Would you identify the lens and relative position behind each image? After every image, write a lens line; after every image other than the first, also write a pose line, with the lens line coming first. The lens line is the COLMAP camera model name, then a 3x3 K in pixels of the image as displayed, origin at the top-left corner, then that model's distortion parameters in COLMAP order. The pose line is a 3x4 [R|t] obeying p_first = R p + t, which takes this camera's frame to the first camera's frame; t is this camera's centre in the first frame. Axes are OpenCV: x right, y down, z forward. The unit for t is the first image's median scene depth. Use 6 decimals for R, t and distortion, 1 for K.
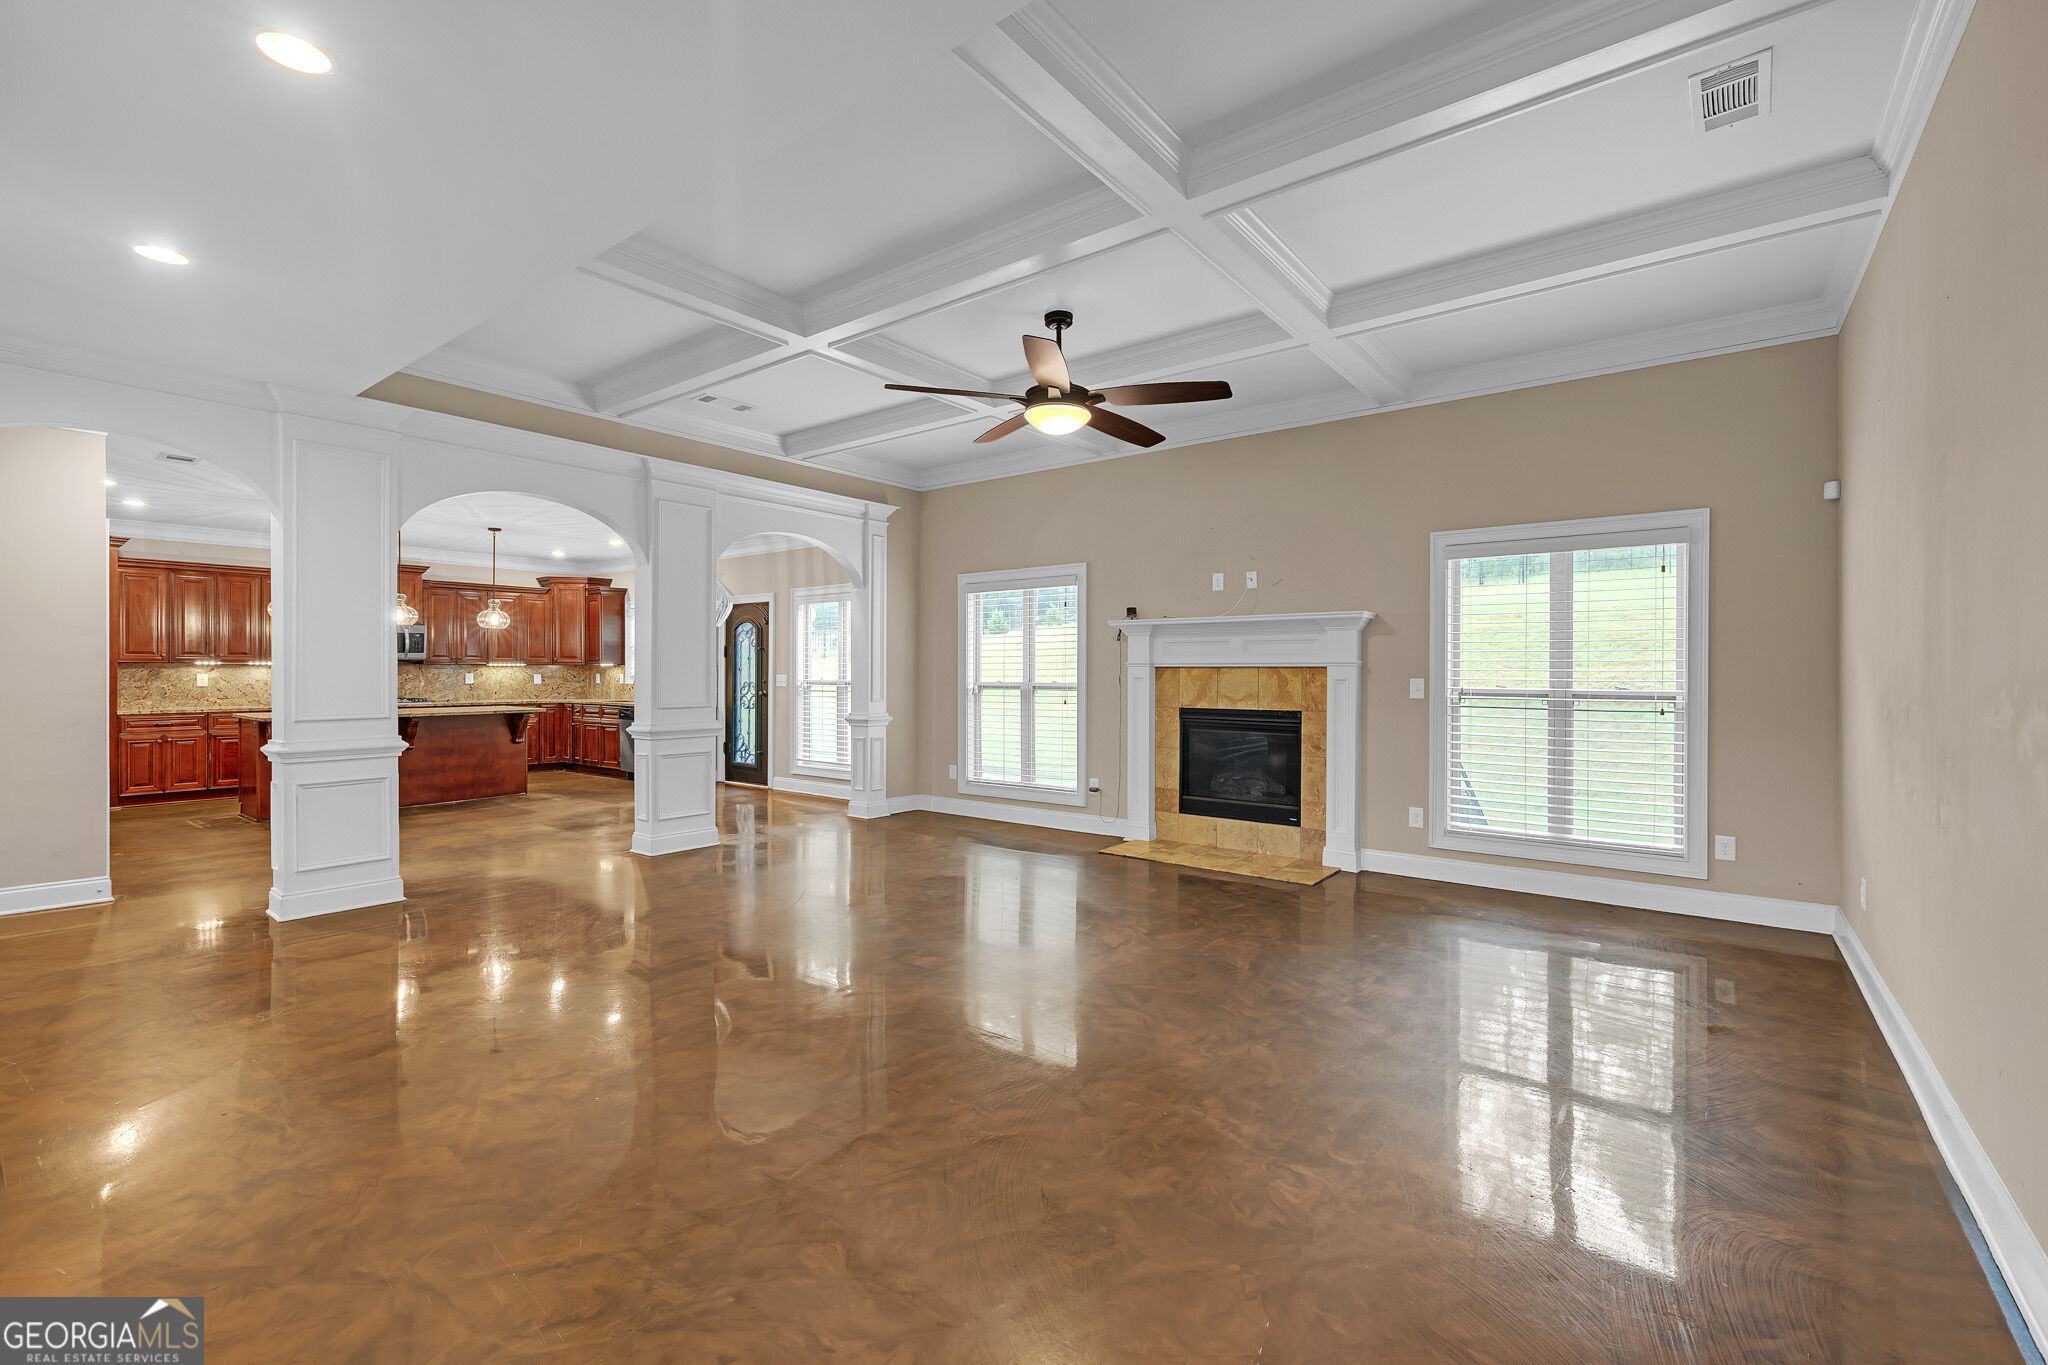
lens RADIAL K [[887.3, 0, 1024.5], [0, 887.3, 679.5], [0, 0, 1]] dist [0.010301, -0.000721]
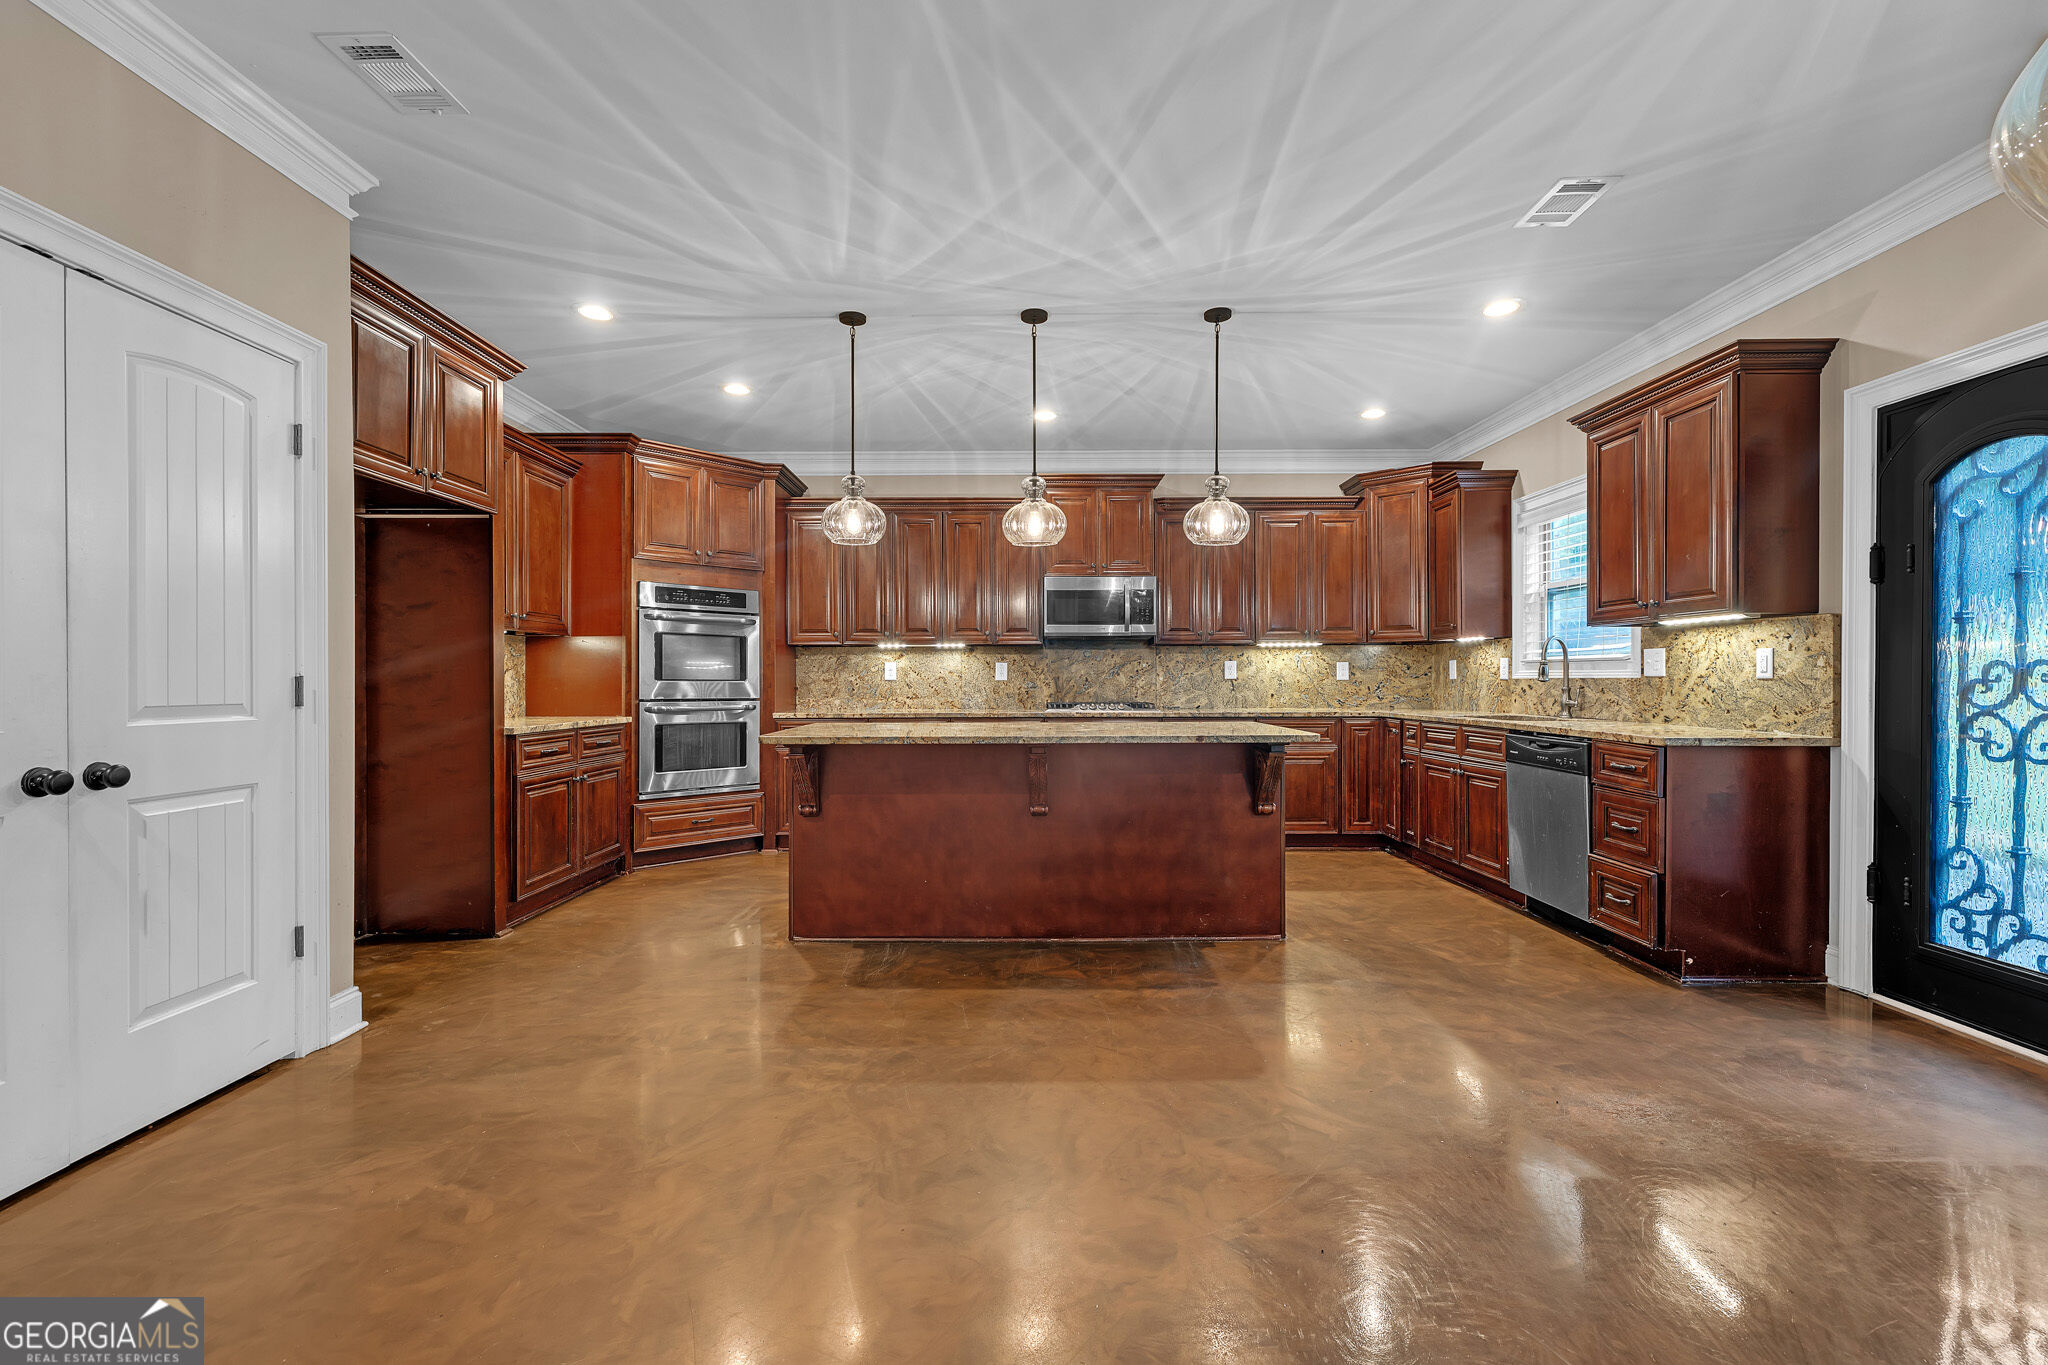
lens RADIAL K [[887.3, 0, 1035.7], [0, 887.3, 678.4], [0, 0, 1]] dist [0.010301, -0.000721]
pose [[0.633932, -0.004052, -0.773378, -0.259488], [-0.004382, 0.999951, -0.008831, 0.009986], [0.773377, 0.008987, 0.633883, 0.538486]]
